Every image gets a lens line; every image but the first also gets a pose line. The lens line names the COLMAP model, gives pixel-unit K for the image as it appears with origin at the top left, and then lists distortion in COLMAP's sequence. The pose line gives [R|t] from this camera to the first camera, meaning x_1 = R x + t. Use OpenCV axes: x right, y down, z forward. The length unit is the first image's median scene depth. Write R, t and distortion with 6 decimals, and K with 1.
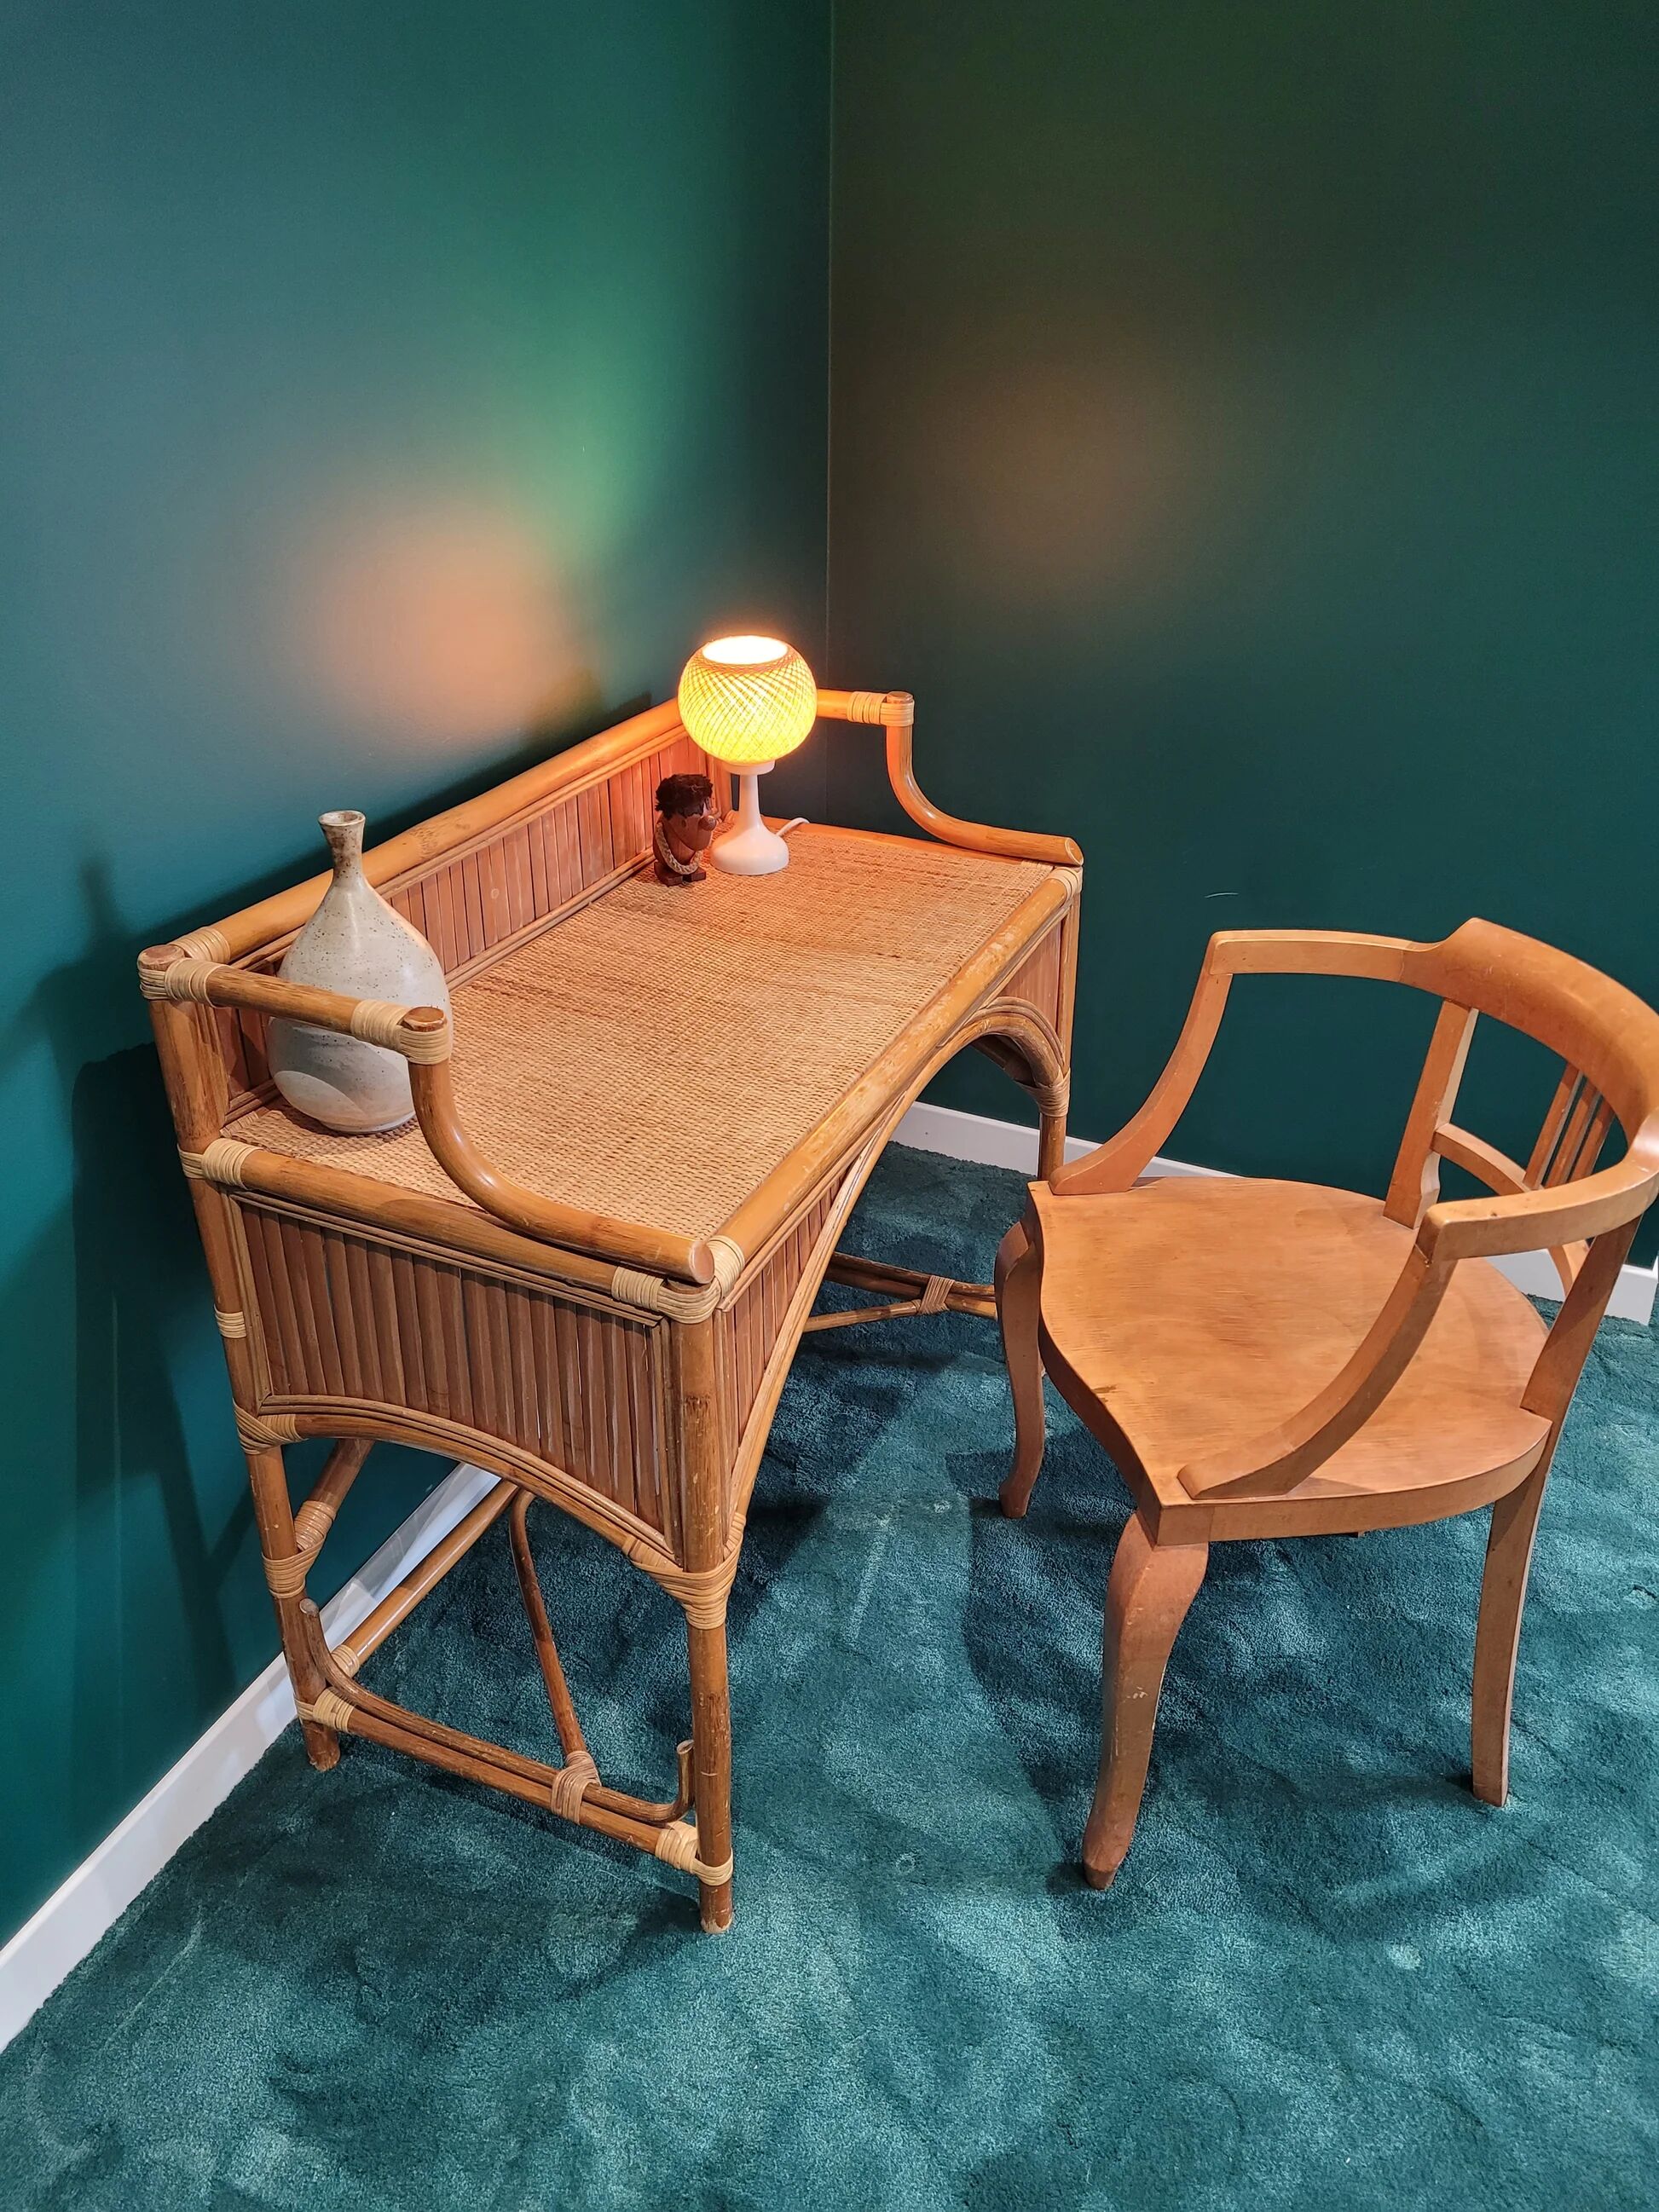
lens RADIAL K [[1677.4, 0, 852.0], [0, 1677.4, 1106.1], [0, 0, 1]] dist [0.057231, -0.052779]
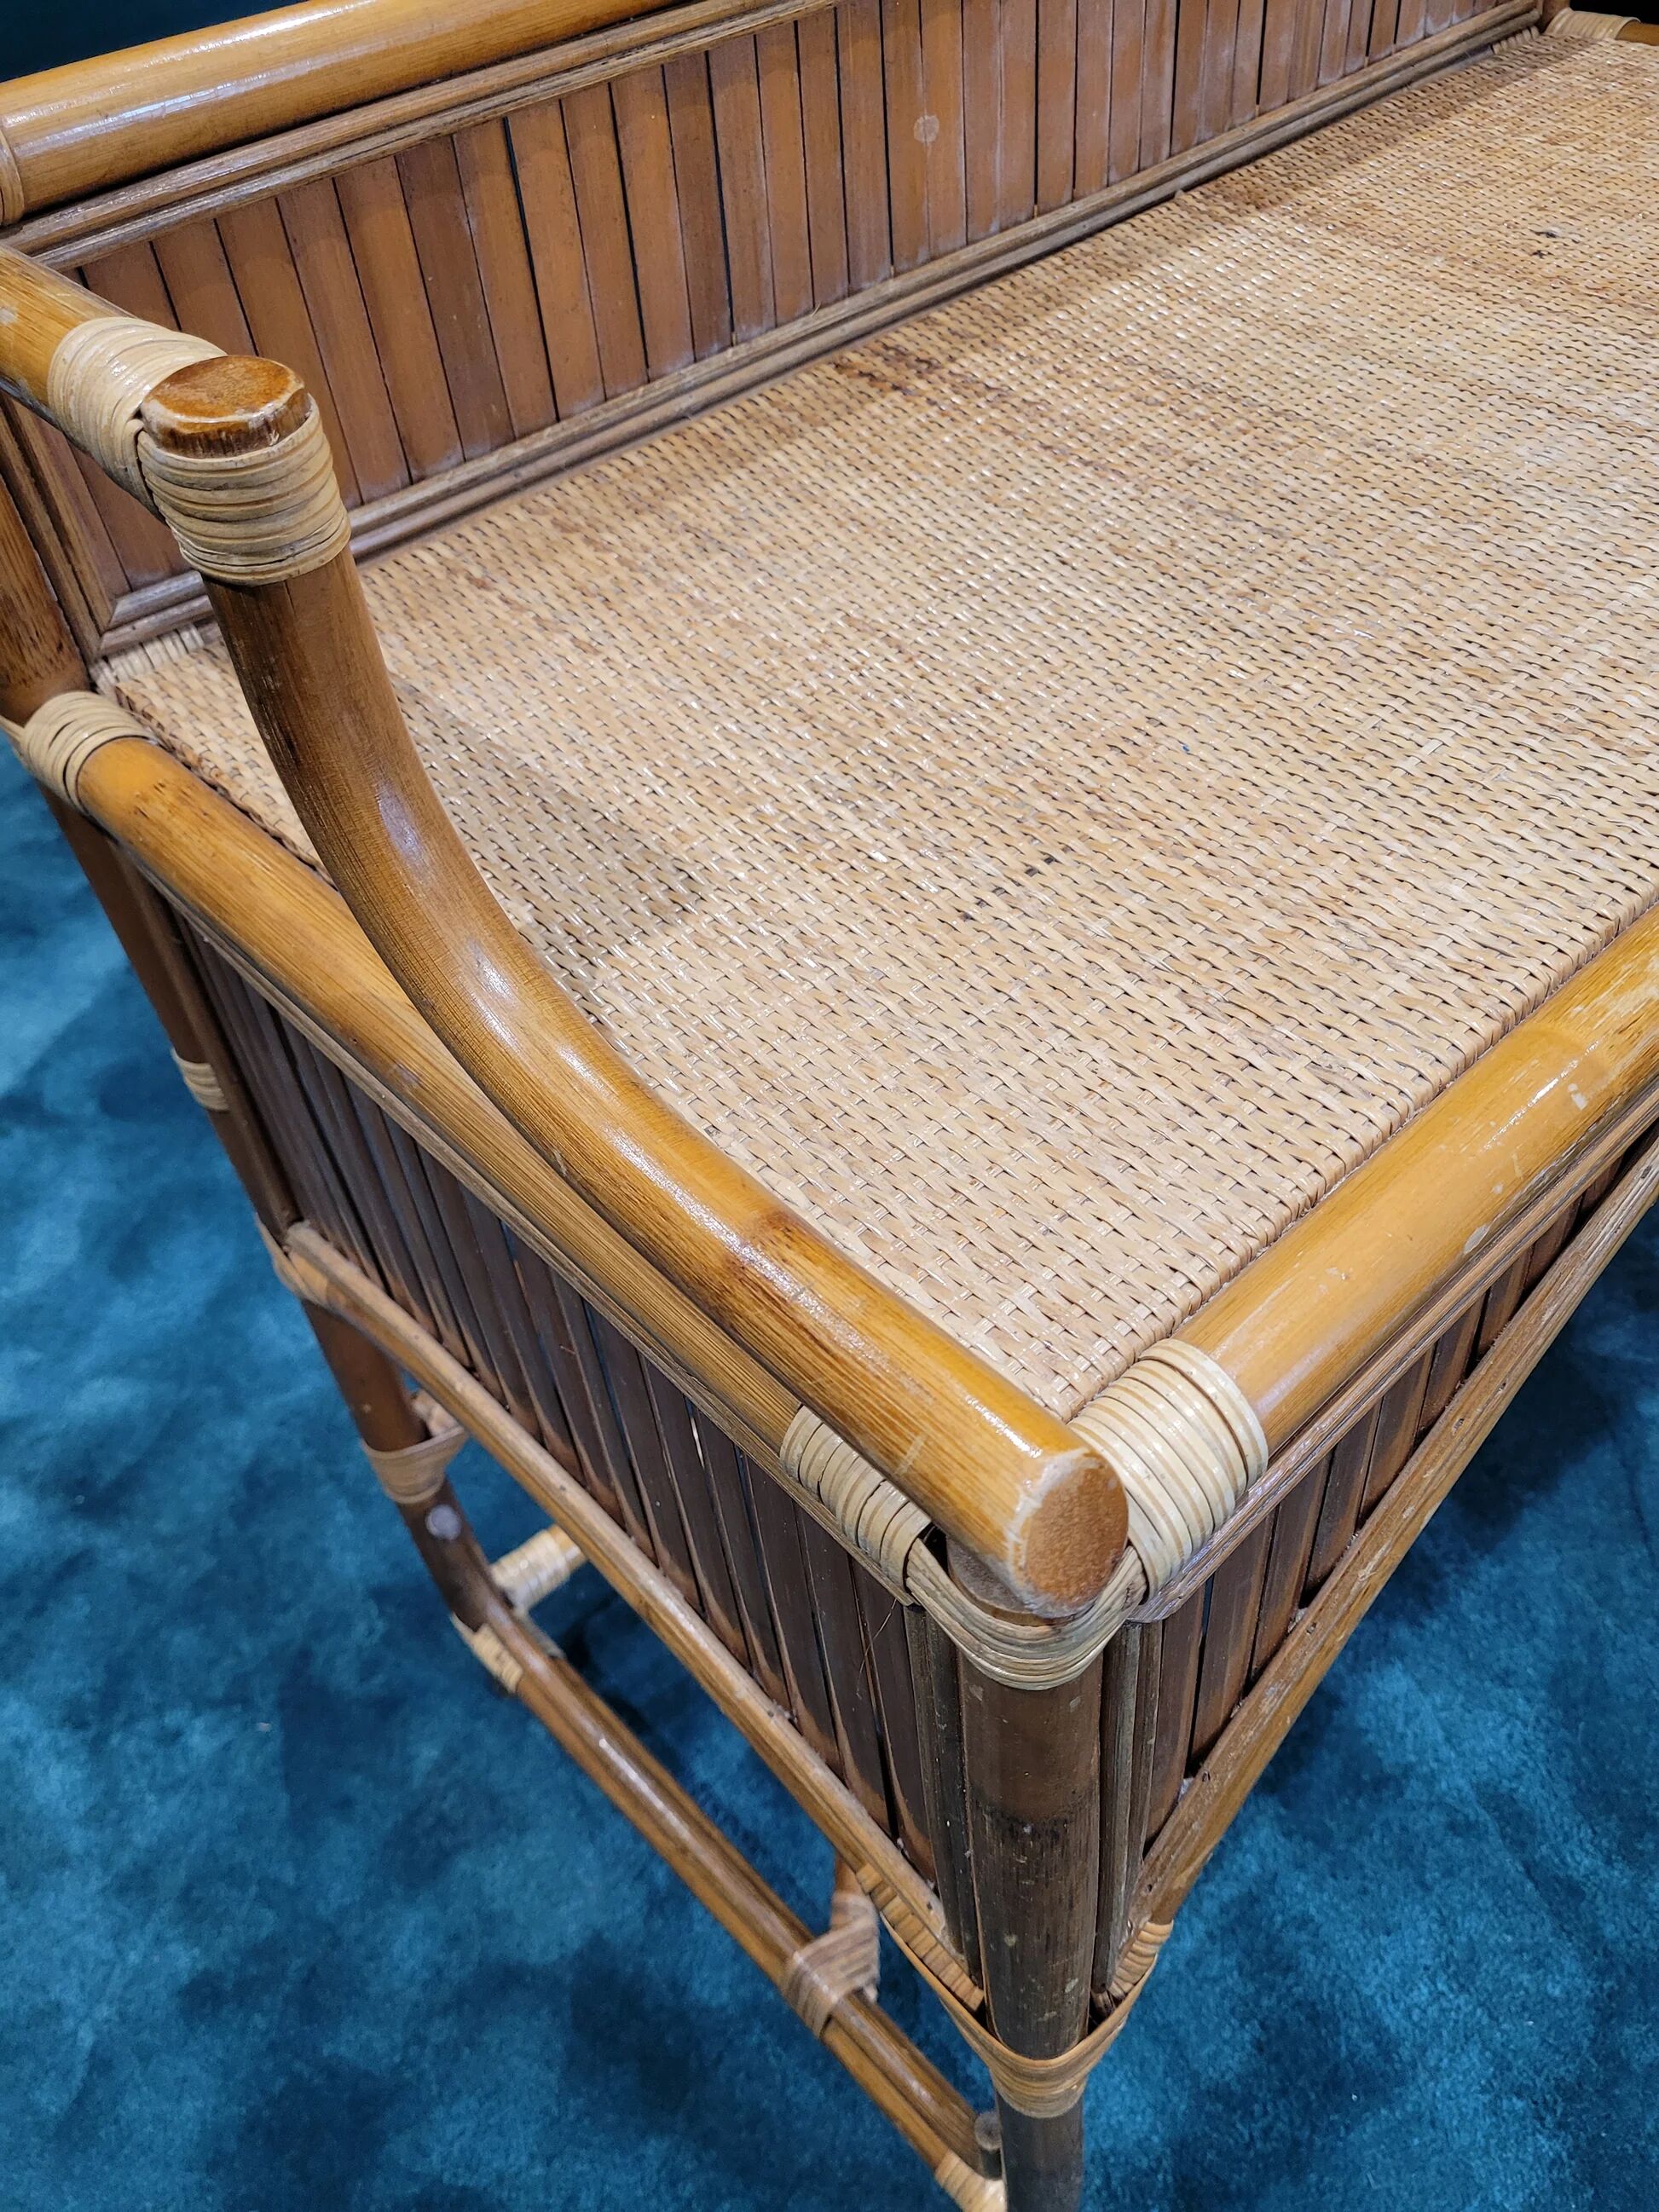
lens RADIAL K [[1708.2, 0, 841.0], [0, 1708.2, 1106.9], [0, 0, 1]] dist [0.021114, -0.010514]
pose [[0.913833, 0.223858, -0.338816, -0.036289], [-0.112053, 0.940949, 0.319467, -0.034175], [0.390324, -0.253974, 0.884954, 0.584411]]
